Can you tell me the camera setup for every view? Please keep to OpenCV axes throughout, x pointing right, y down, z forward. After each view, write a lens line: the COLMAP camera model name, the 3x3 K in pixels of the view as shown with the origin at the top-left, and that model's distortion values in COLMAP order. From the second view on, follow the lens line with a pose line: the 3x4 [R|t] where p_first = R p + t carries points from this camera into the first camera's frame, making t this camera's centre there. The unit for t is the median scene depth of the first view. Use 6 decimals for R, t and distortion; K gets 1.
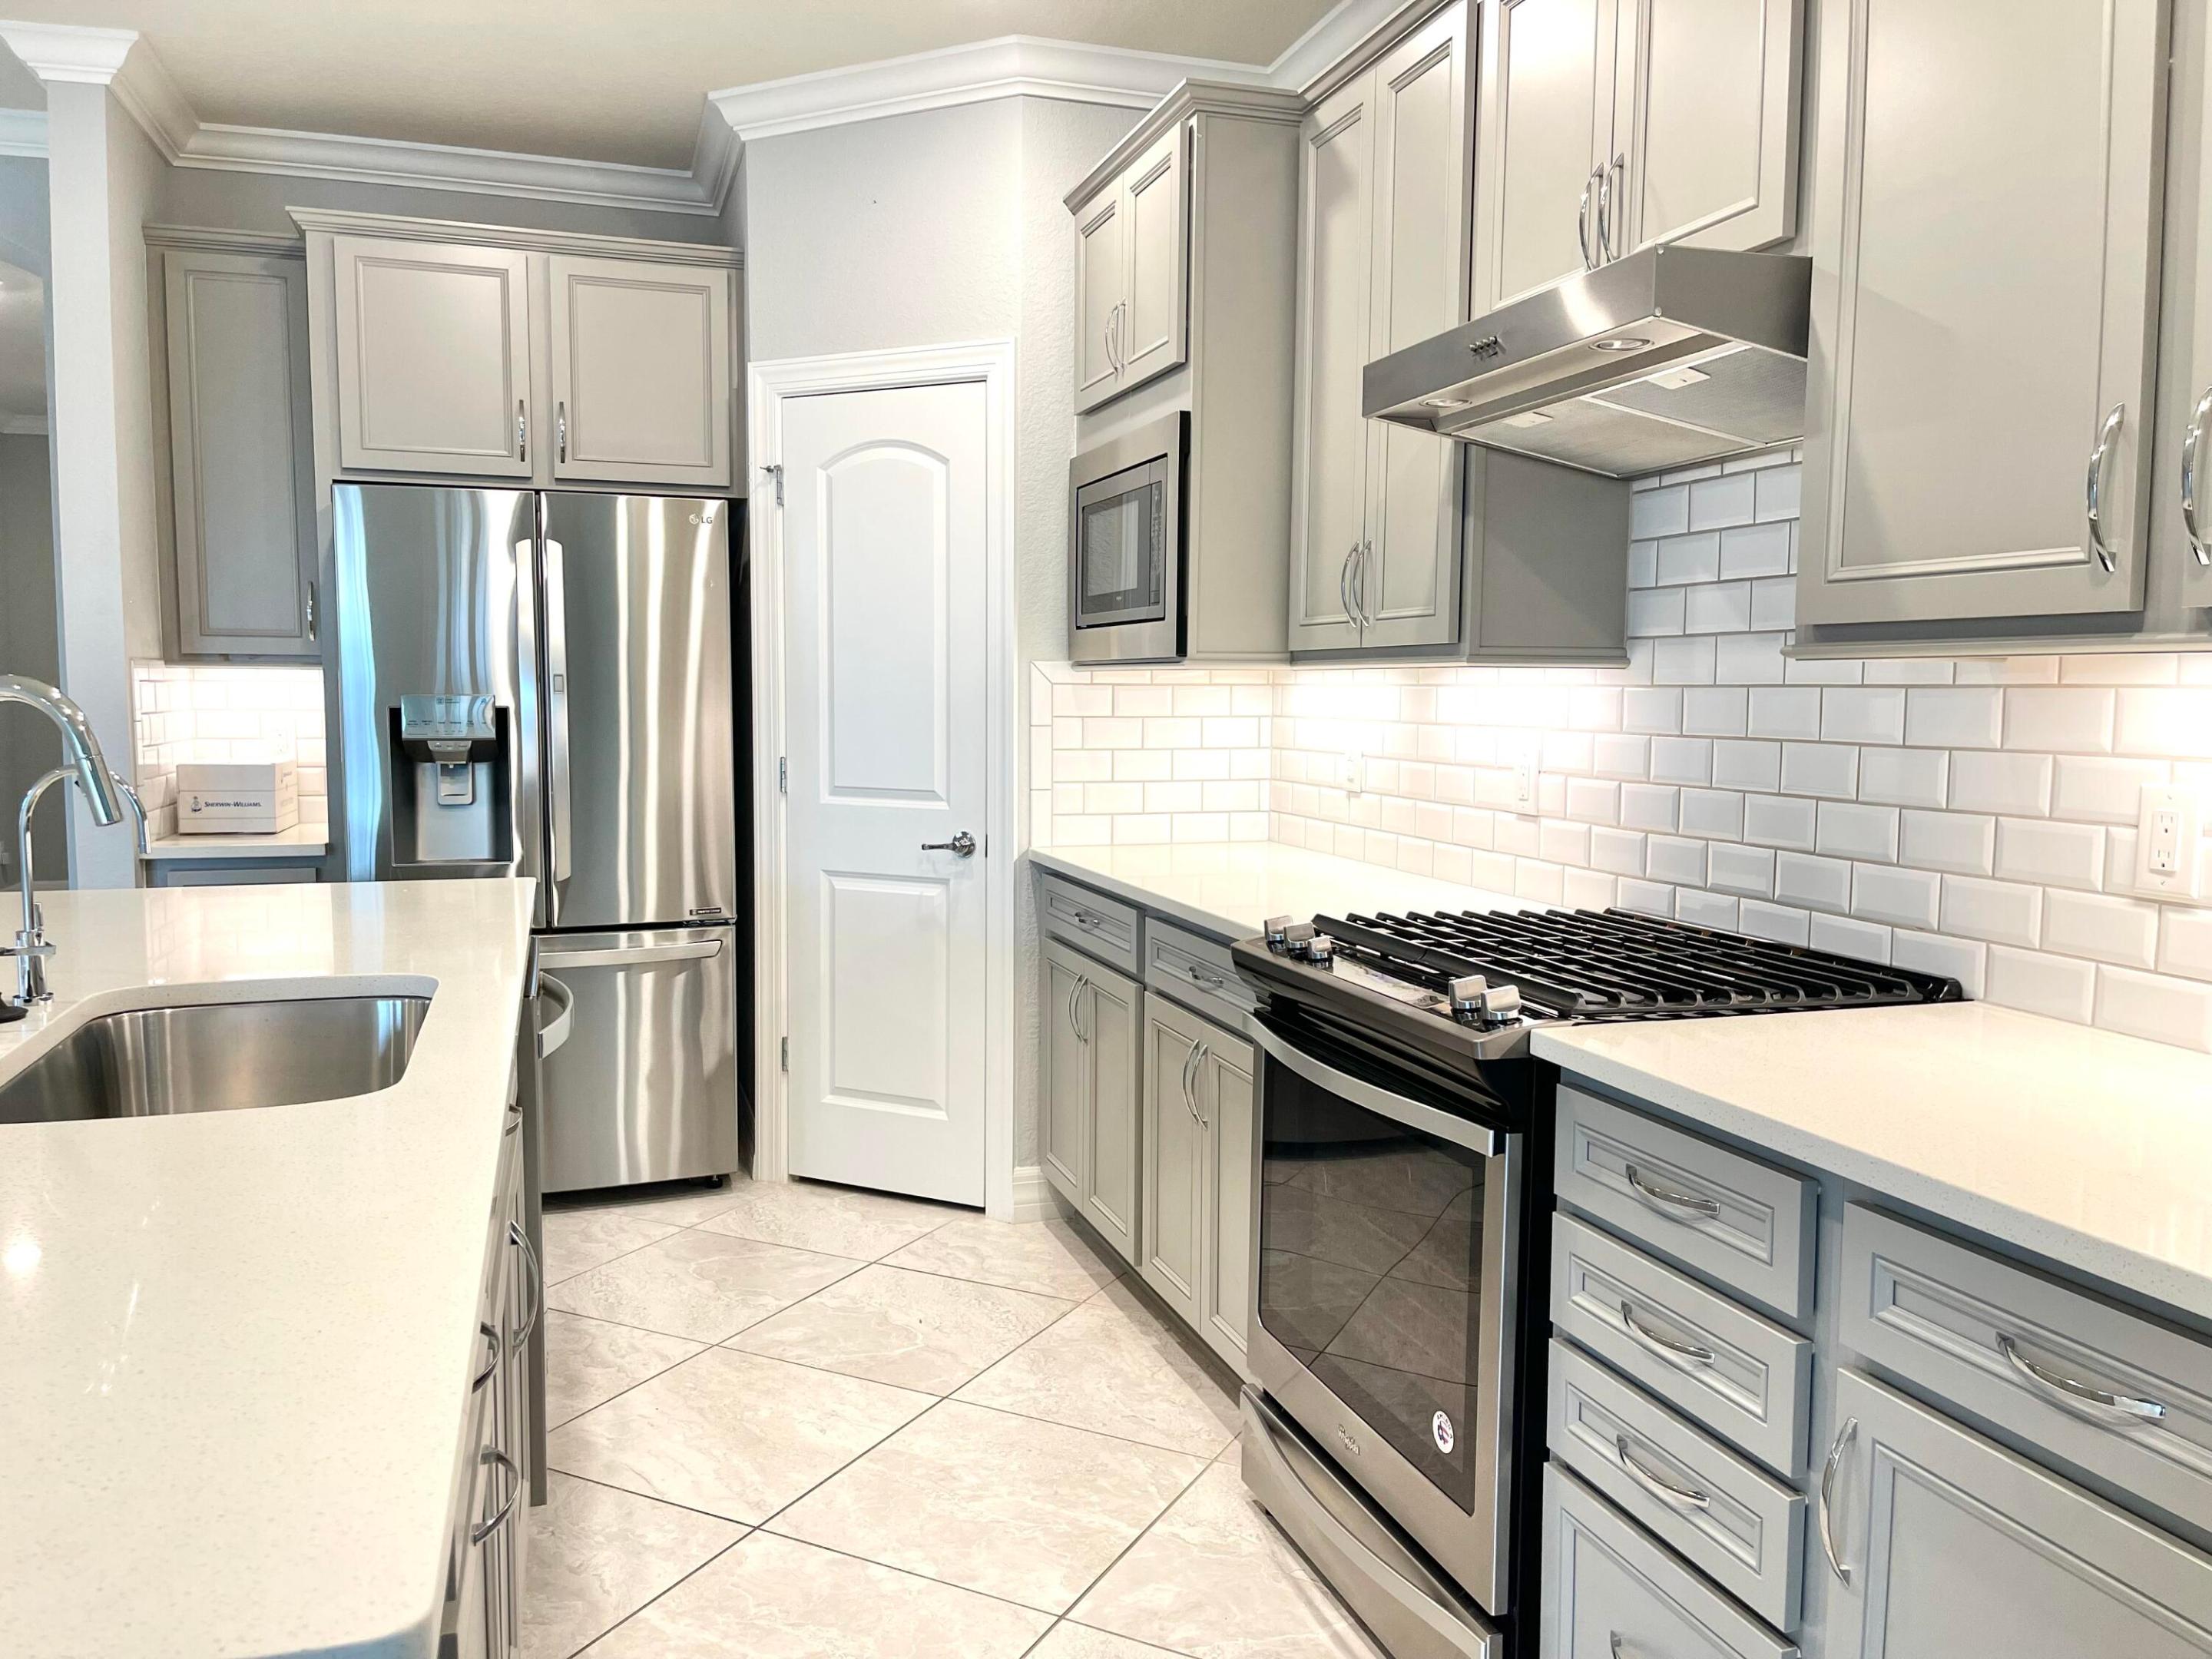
lens RADIAL K [[1646.5, 0, 1106.0], [0, 1646.5, 829.5], [0, 0, 1]] dist [0.072667, -0.089584]
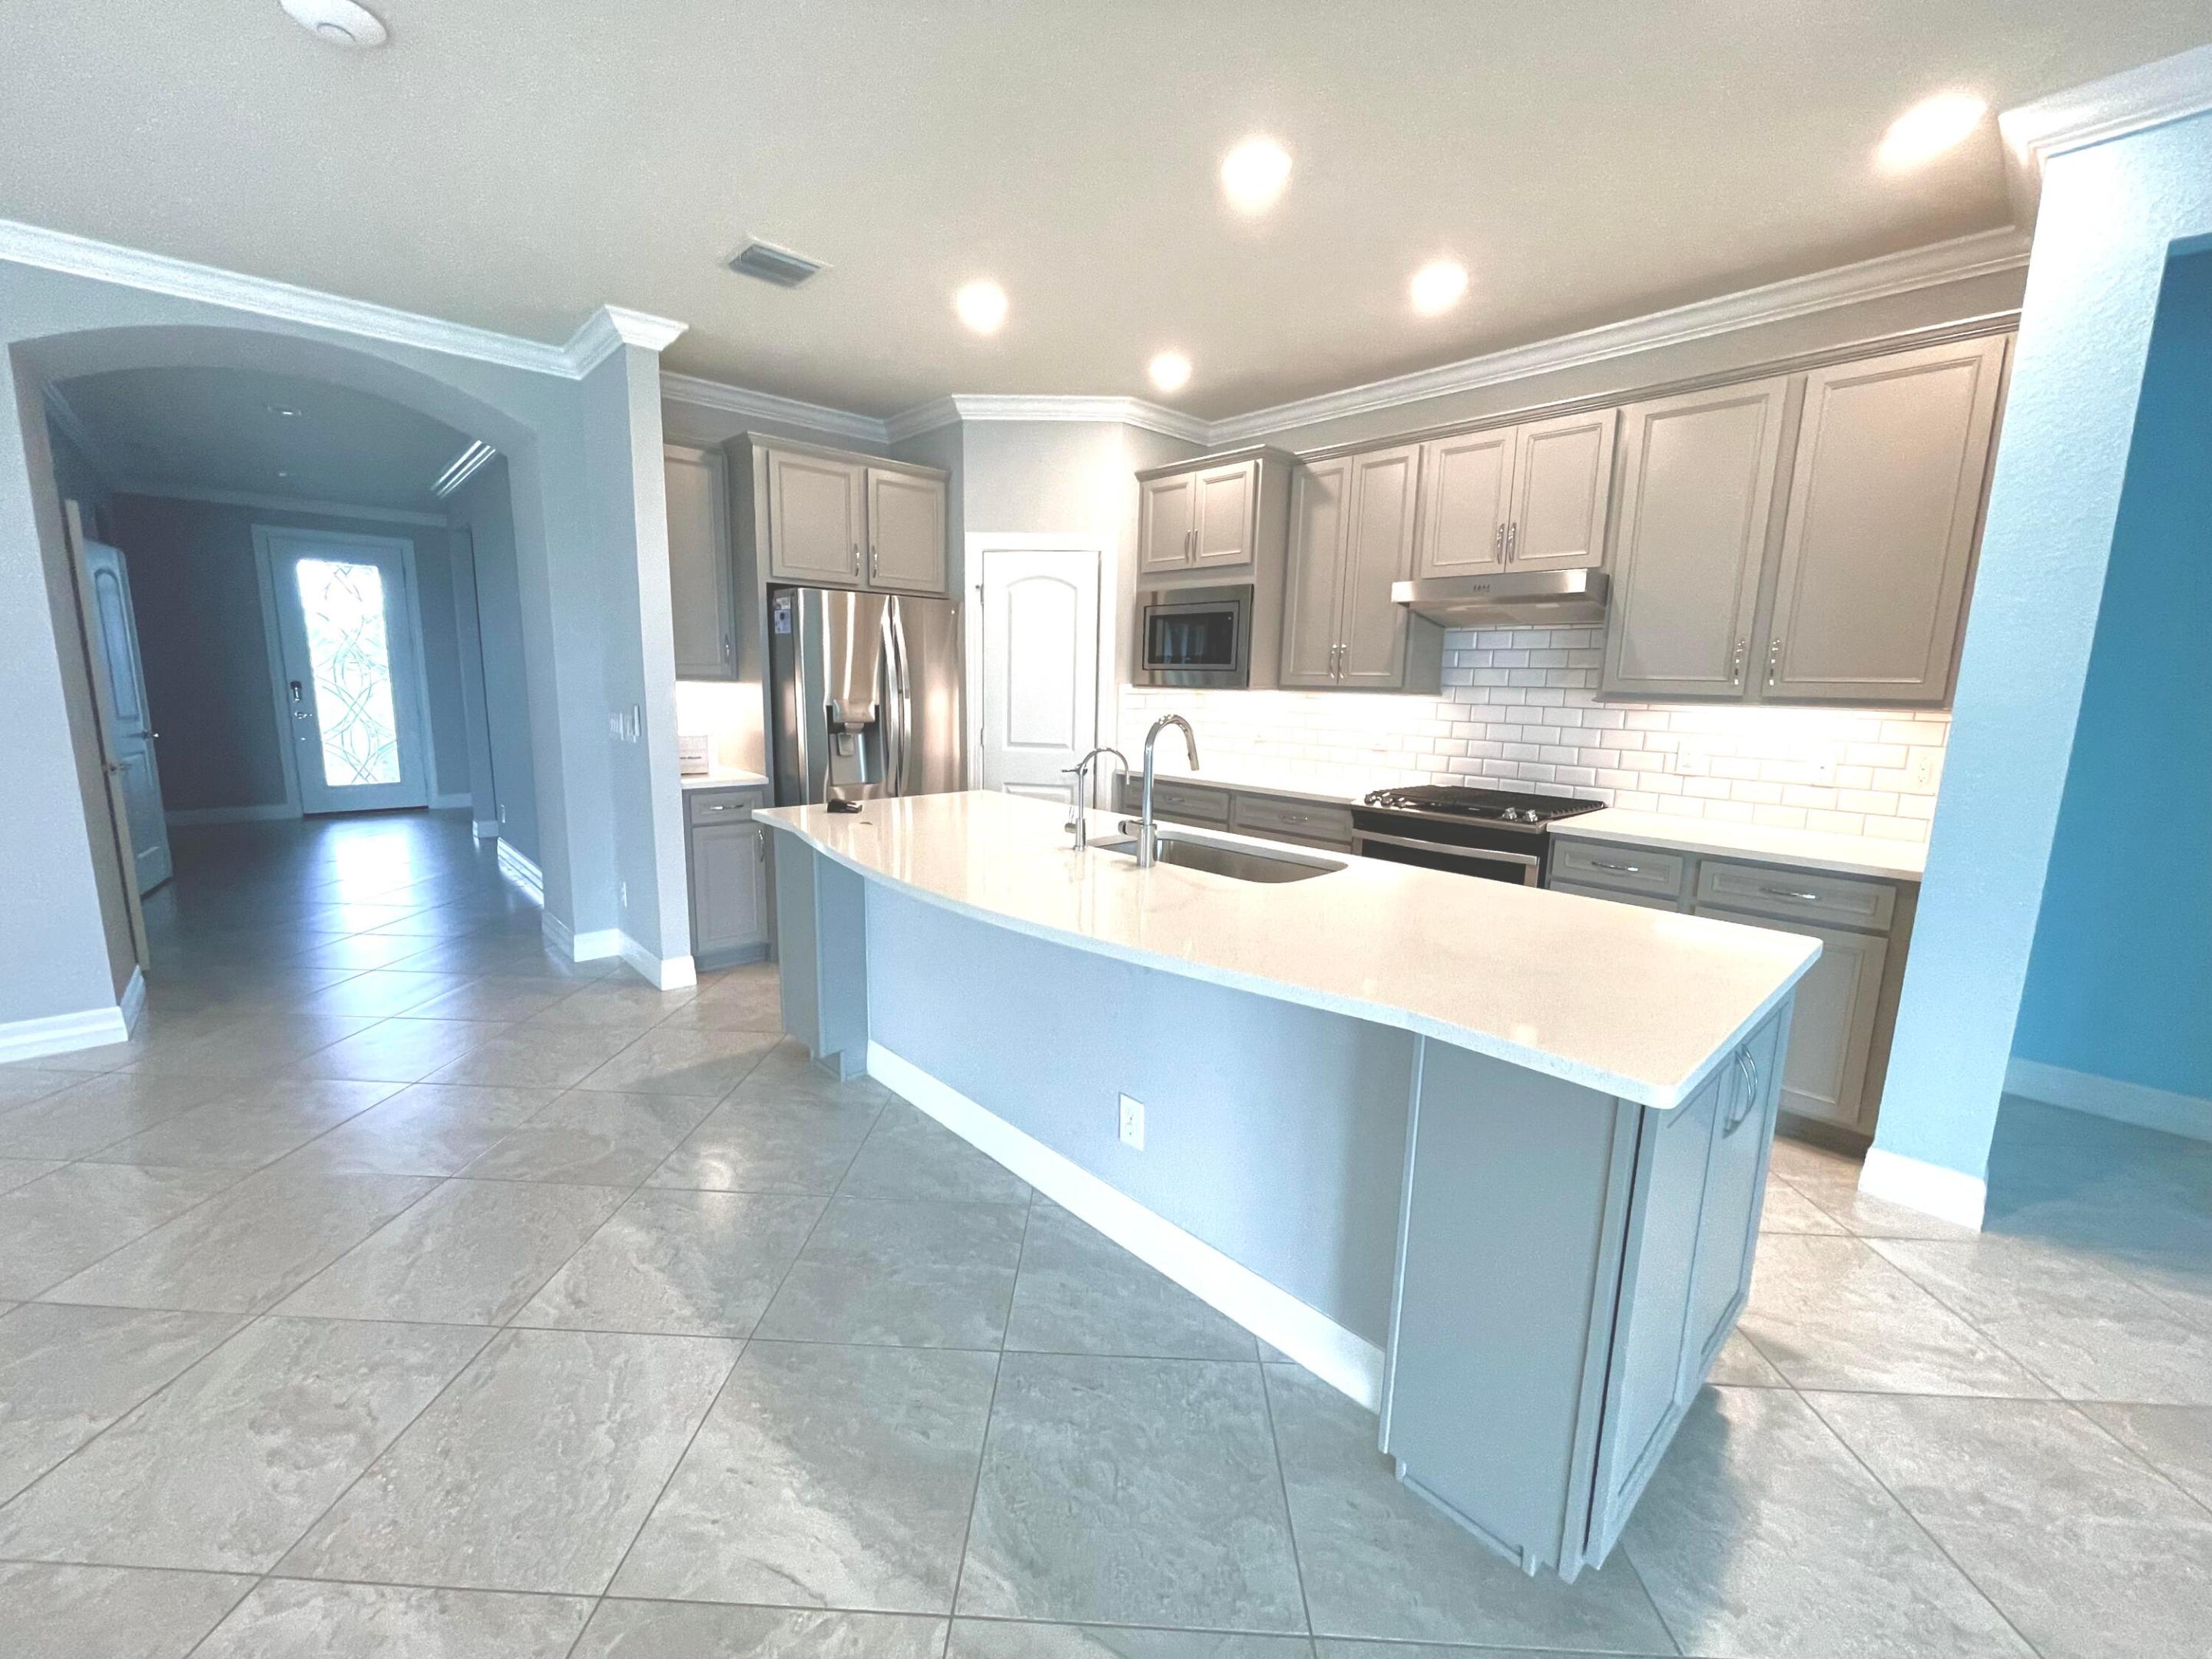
lens RADIAL K [[885.4, 0, 1096.6], [0, 885.4, 830.6], [0, 0, 1]] dist [-0.007942, -0.000005]
pose [[0.908944, -0.057257, 0.412968, -0.588782], [0.021798, 0.995697, 0.090074, -0.015029], [-0.416348, -0.072870, 0.906280, -0.073718]]
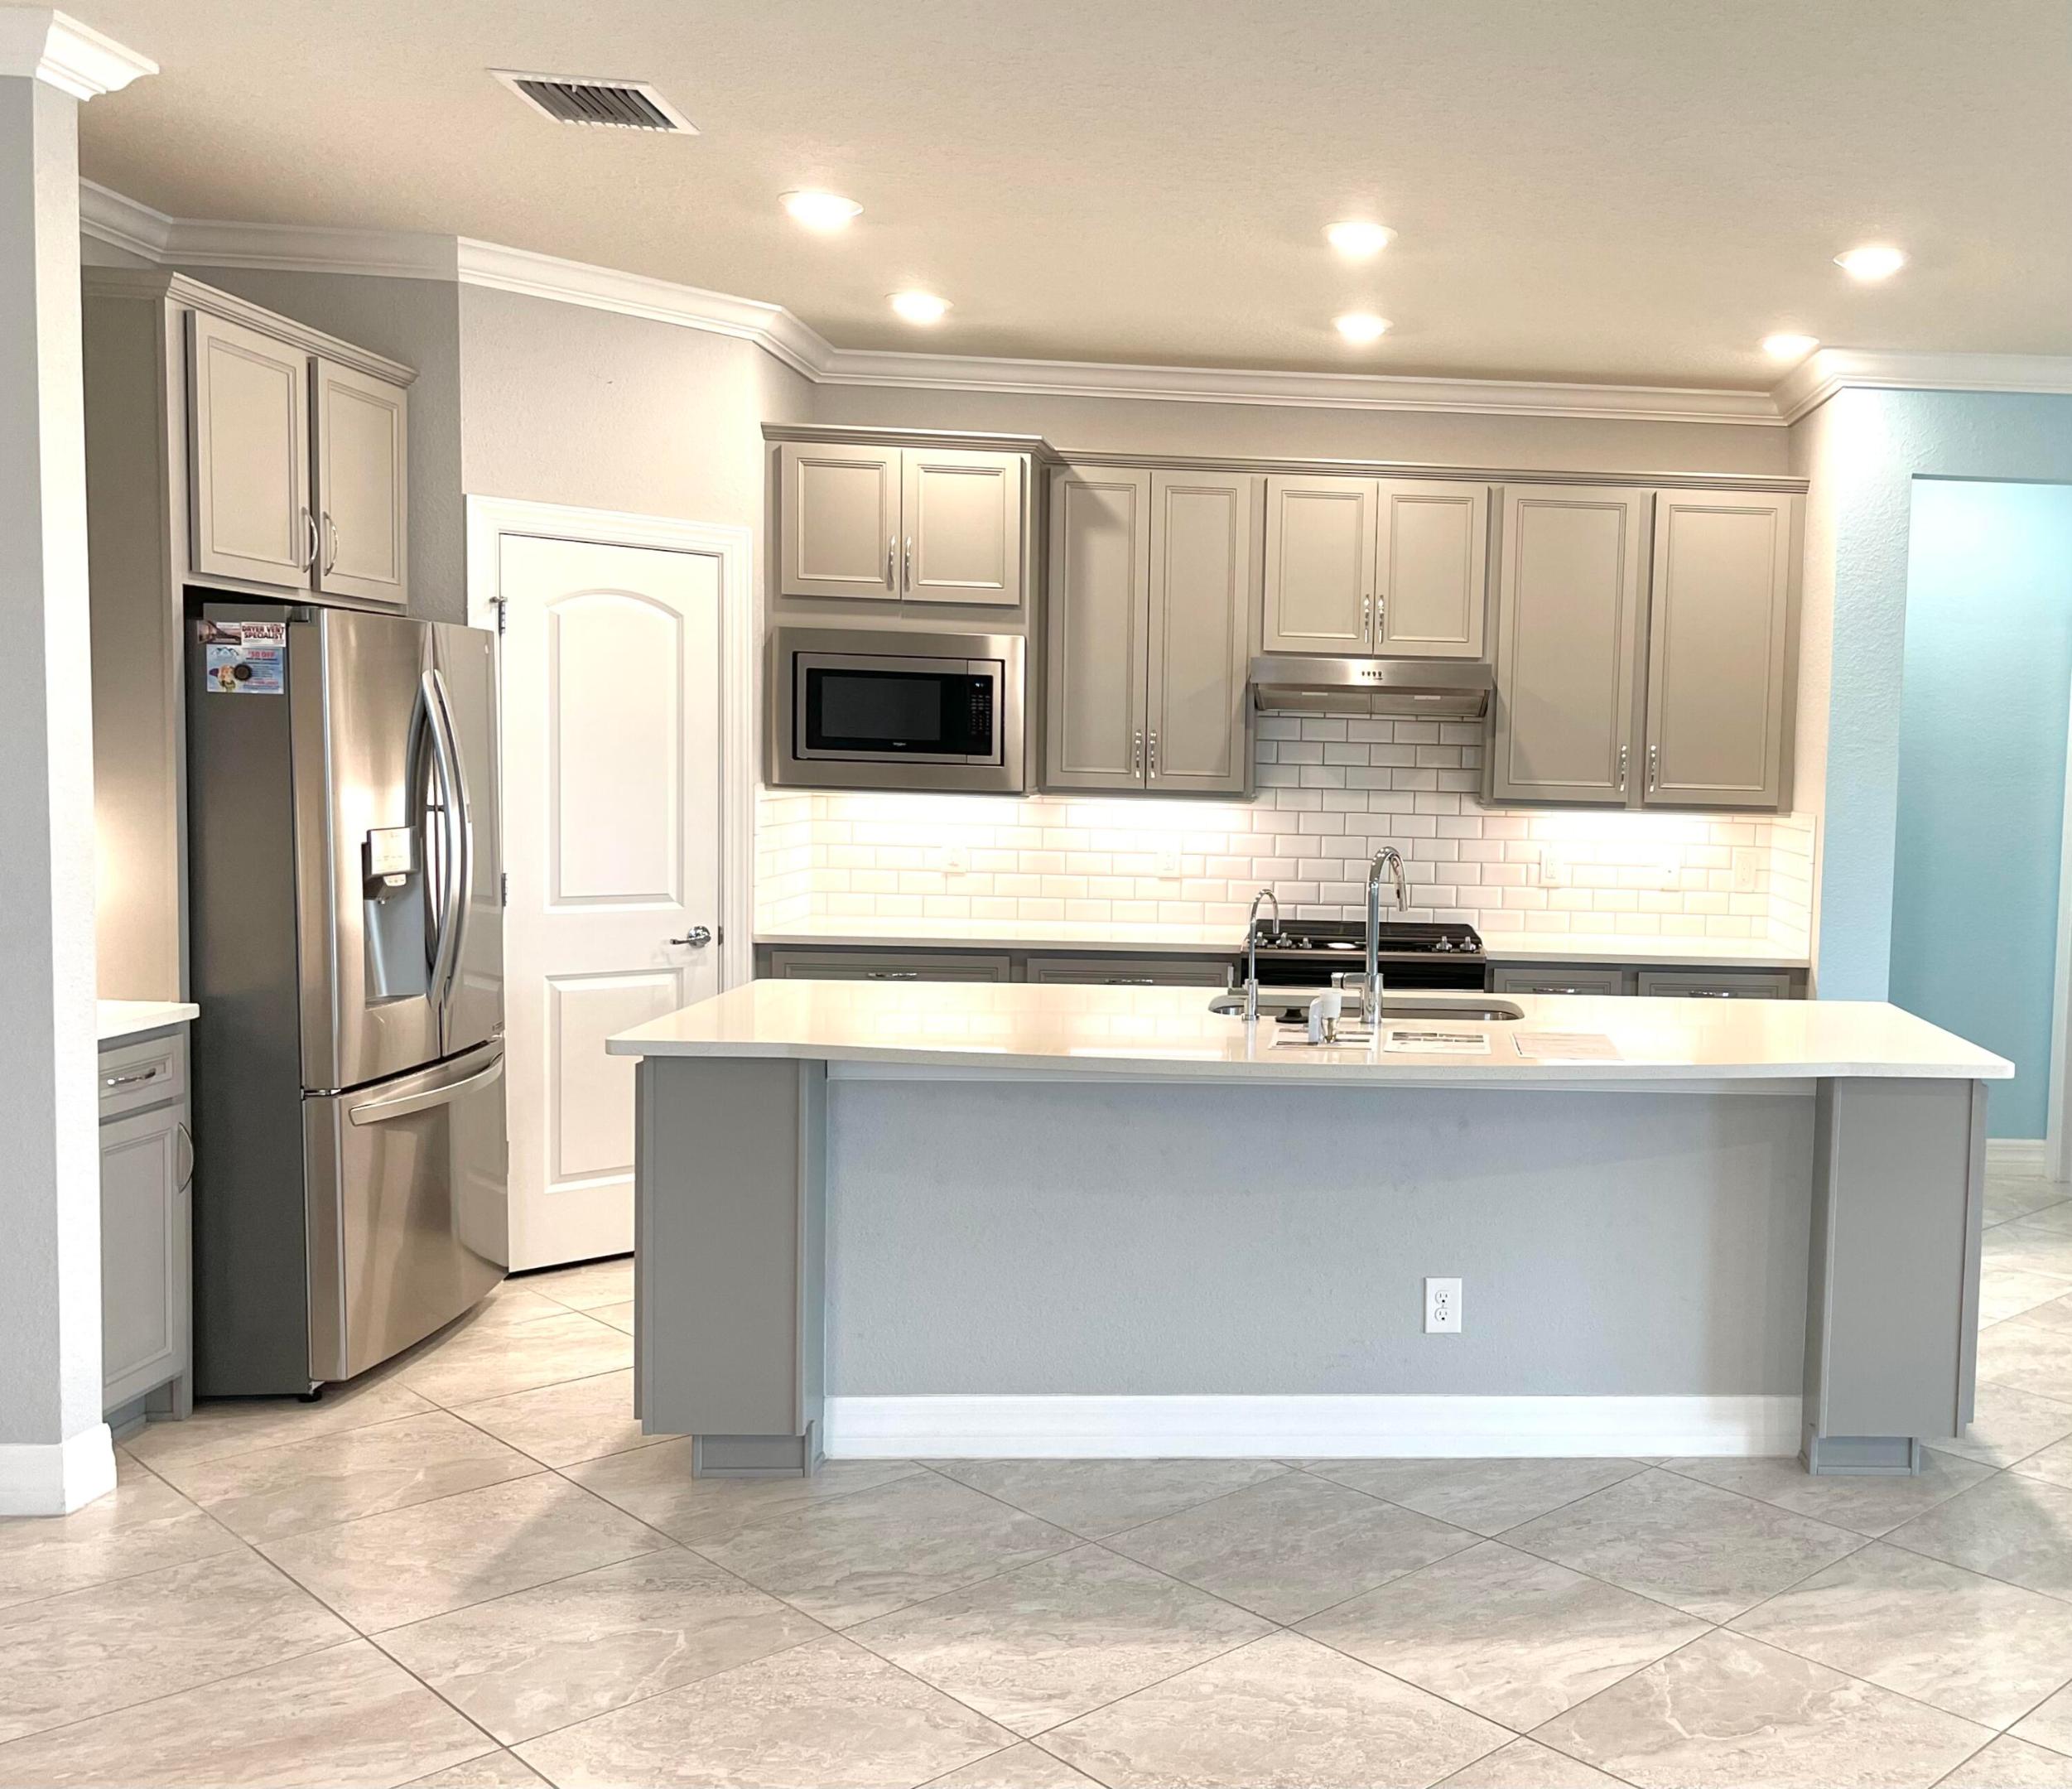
lens RADIAL K [[1976.3, 0, 1449.6], [0, 1976.3, 901.9], [0, 0, 1]] dist [0.013979, 0.011939]
pose [[0.254673, -0.069484, 0.964528, -1.407580], [0.055934, 0.996804, 0.057040, -0.071415], [-0.965408, 0.039423, 0.257745, 0.111075]]
